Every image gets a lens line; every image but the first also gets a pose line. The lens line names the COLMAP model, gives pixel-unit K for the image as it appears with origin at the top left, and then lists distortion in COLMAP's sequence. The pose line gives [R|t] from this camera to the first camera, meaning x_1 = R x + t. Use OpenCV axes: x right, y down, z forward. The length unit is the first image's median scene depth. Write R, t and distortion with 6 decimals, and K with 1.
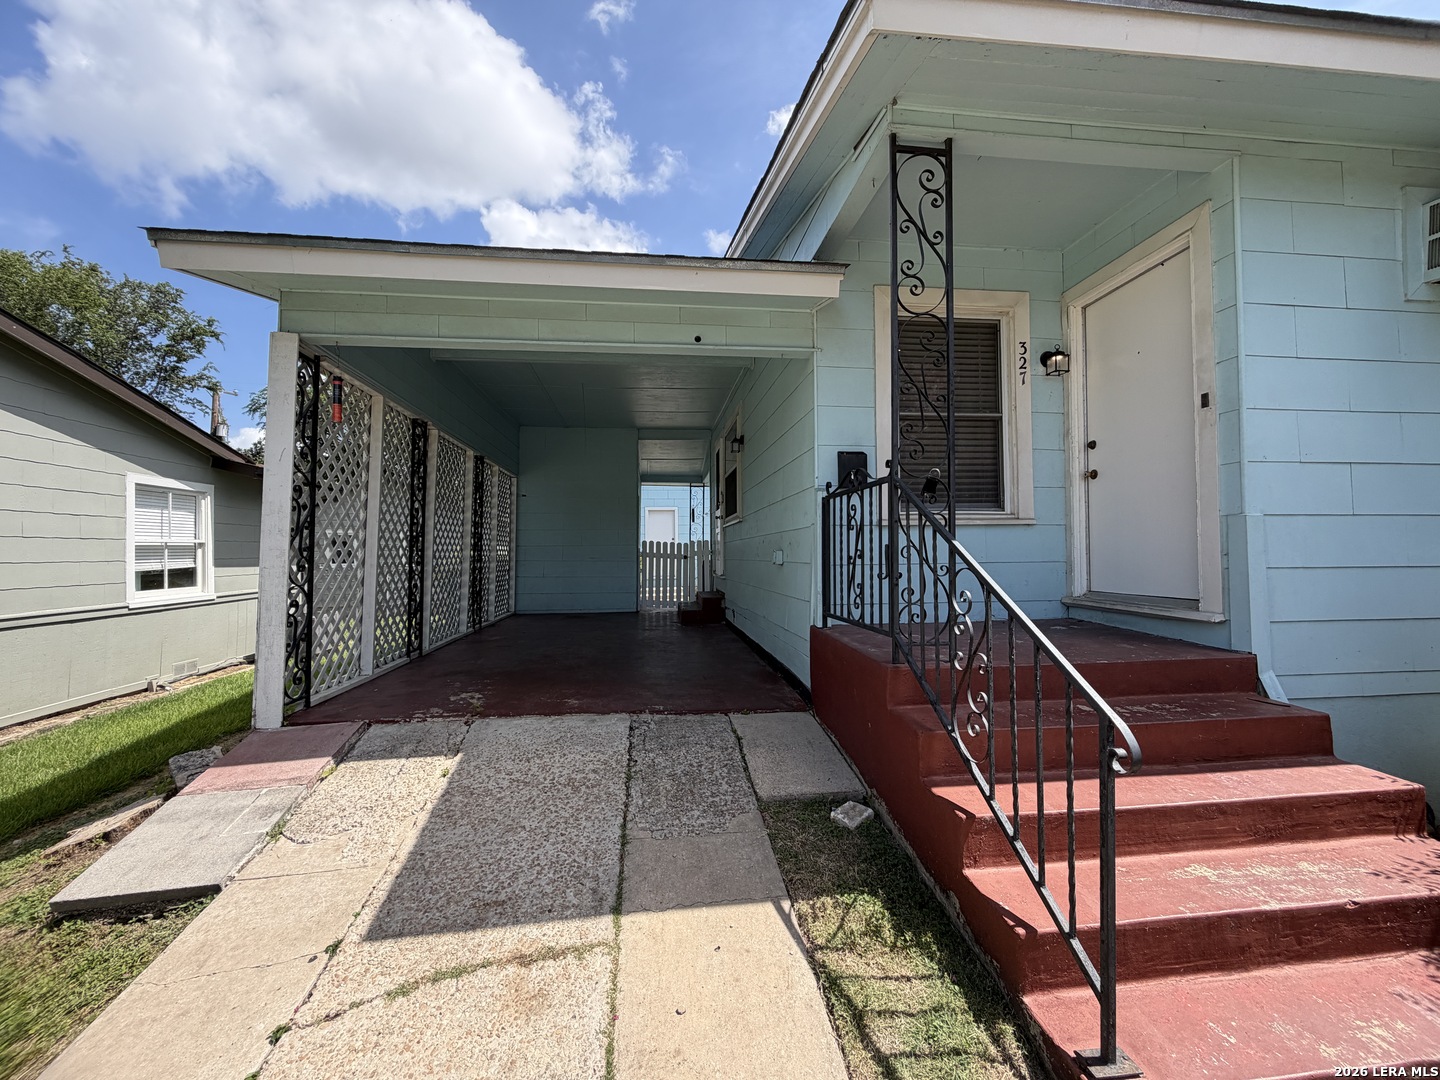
lens RADIAL K [[575.0, 0, 718.1], [0, 575.0, 535.4], [0, 0, 1]] dist [0.001287, 0.000634]
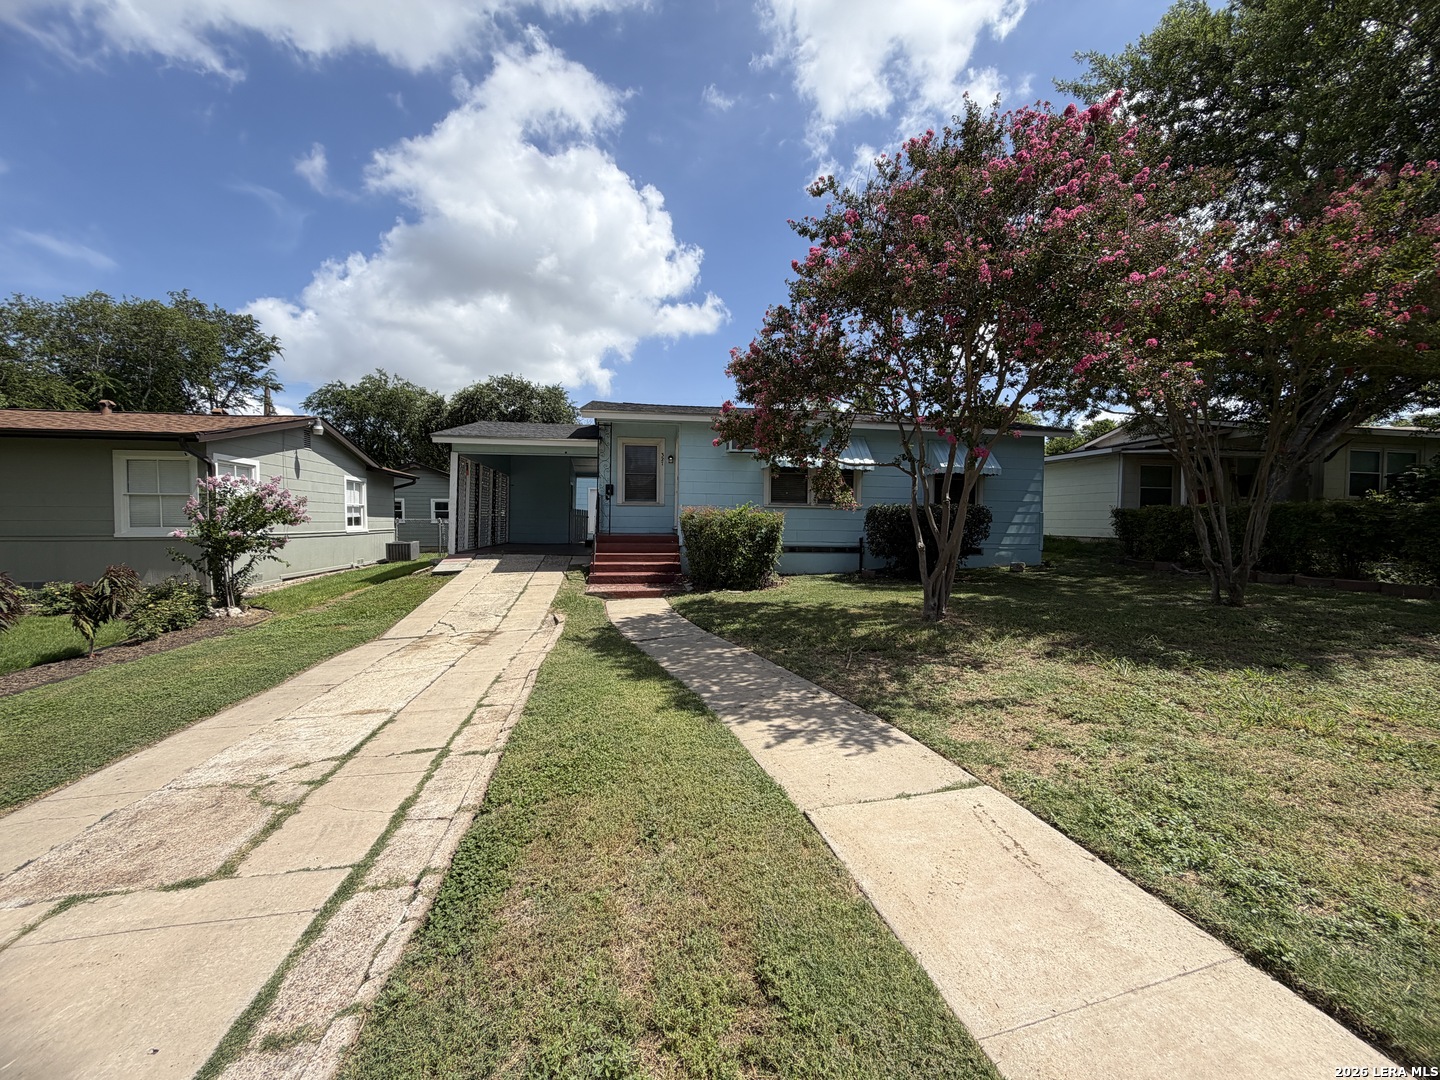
lens RADIAL K [[575.0, 0, 721.0], [0, 575.0, 540.3], [0, 0, 1]] dist [0.001287, 0.000634]
pose [[0.999401, 0.017756, 0.029700, 0.385434], [-0.019409, 0.998224, 0.056315, -0.004961], [-0.028648, -0.056858, 0.997971, -1.204535]]
